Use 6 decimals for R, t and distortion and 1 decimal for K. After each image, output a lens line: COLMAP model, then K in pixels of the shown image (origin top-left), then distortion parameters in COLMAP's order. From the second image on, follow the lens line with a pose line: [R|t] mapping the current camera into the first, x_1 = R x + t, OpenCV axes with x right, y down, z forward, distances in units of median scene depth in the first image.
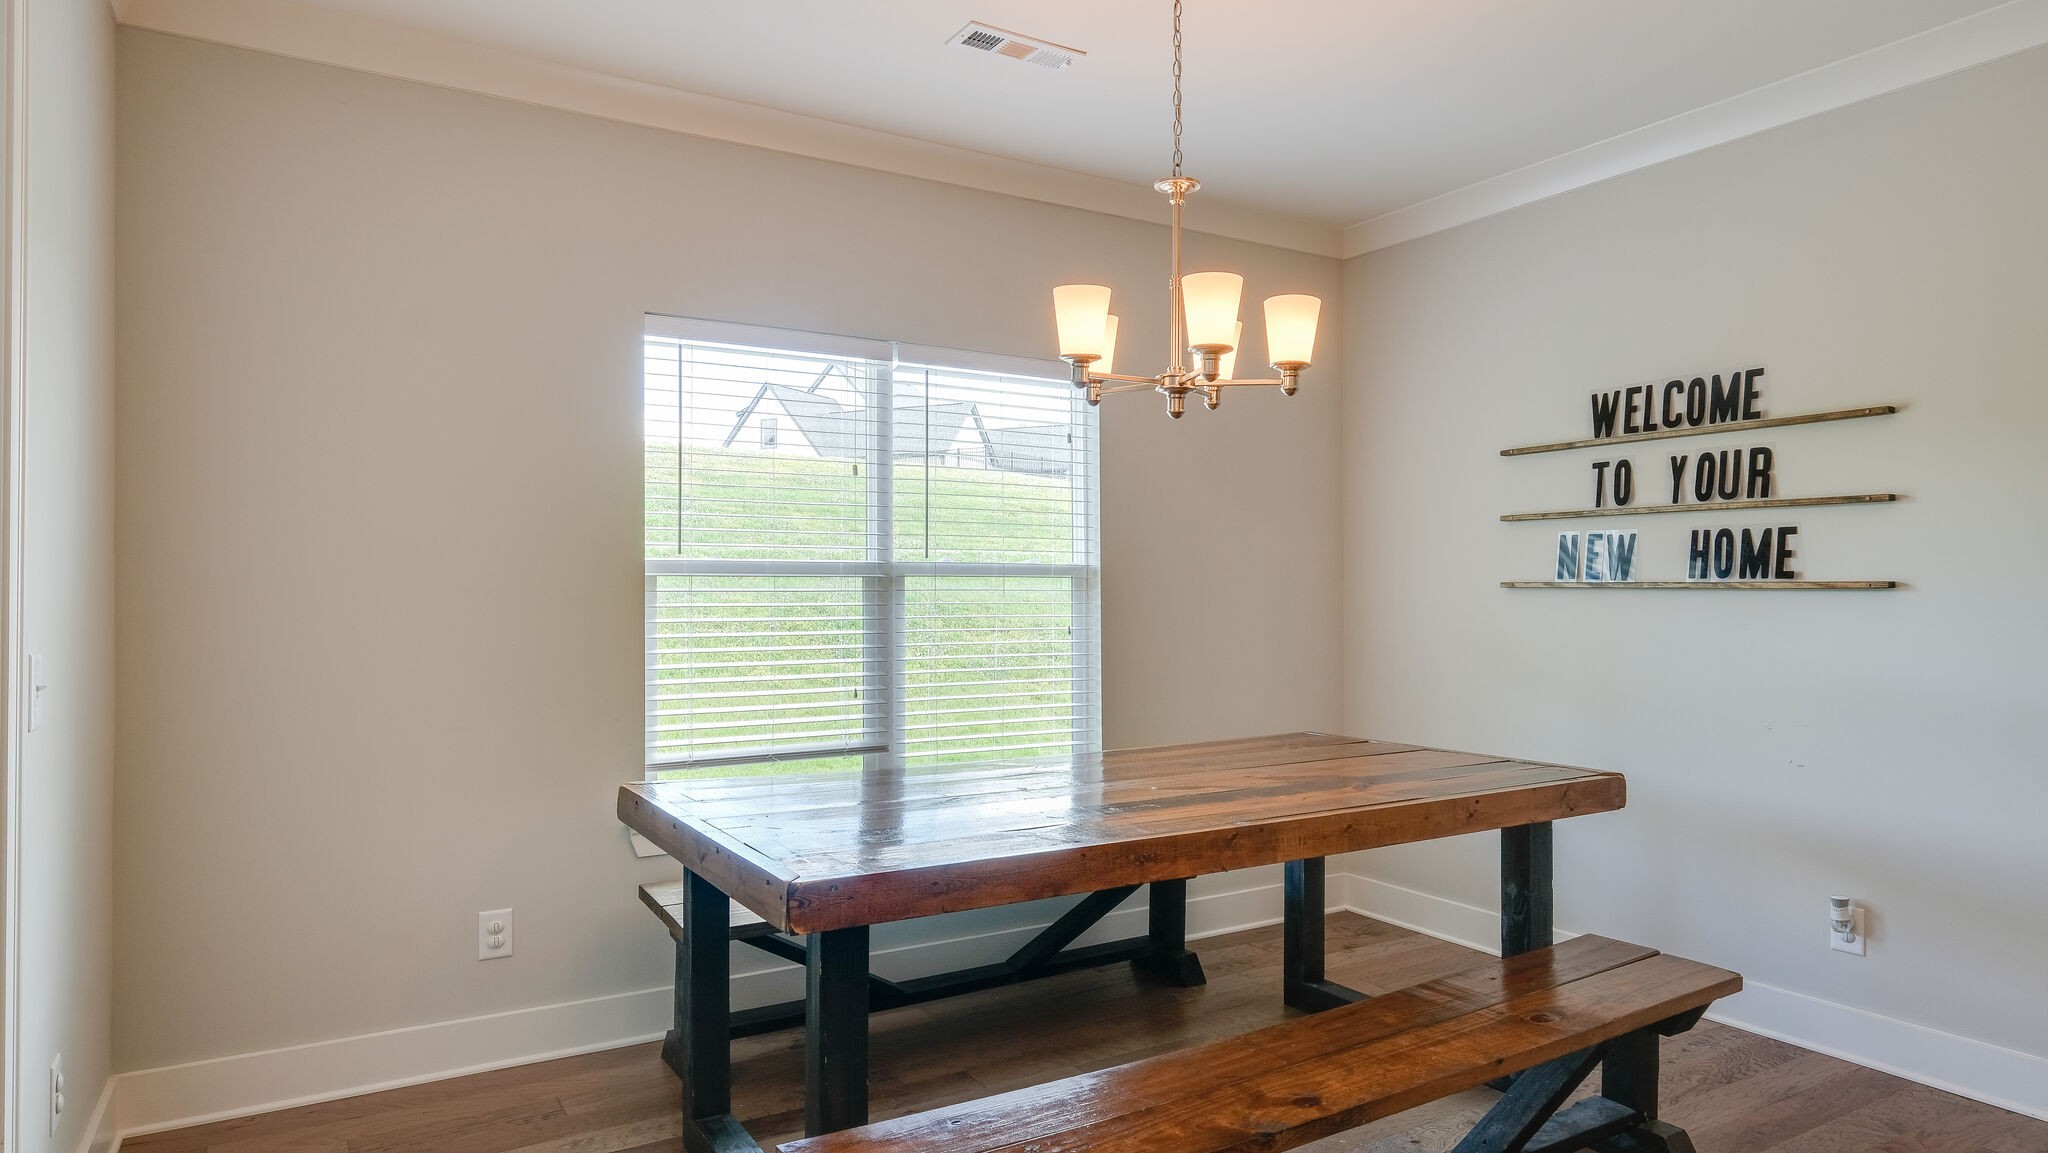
lens RADIAL K [[1224.9, 0, 1024.0], [0, 1224.9, 576.5], [0, 0, 1]] dist [0.008255, 0.002226]
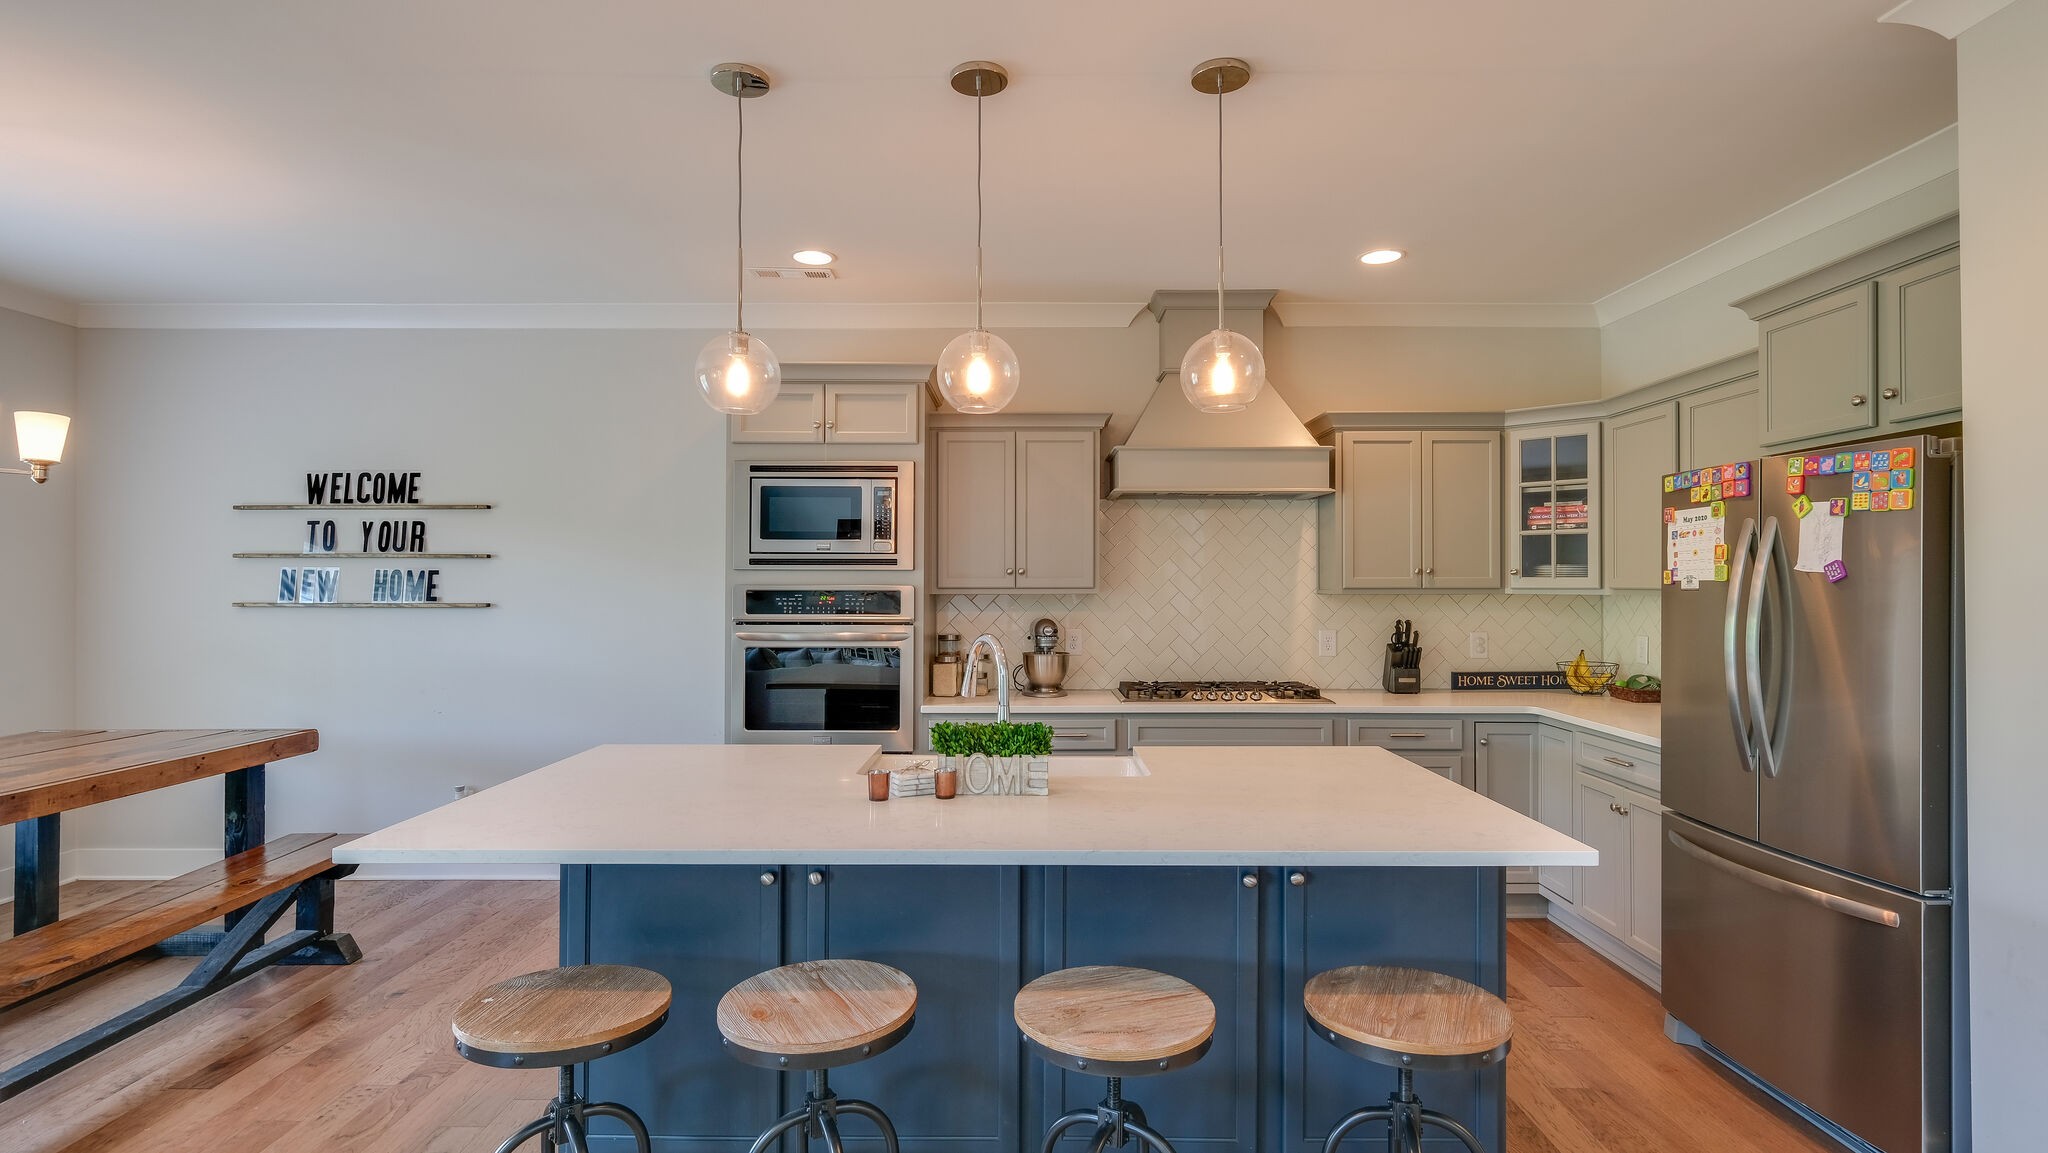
lens RADIAL K [[1003.2, 0, 1024.0], [0, 1003.2, 576.5], [0, 0, 1]] dist [-0.000472, -0.000359]
pose [[0.520522, 0.004682, 0.853835, -0.120018], [-0.007593, 0.999971, -0.000855, -0.034975], [-0.853814, -0.006038, 0.520543, -0.378731]]
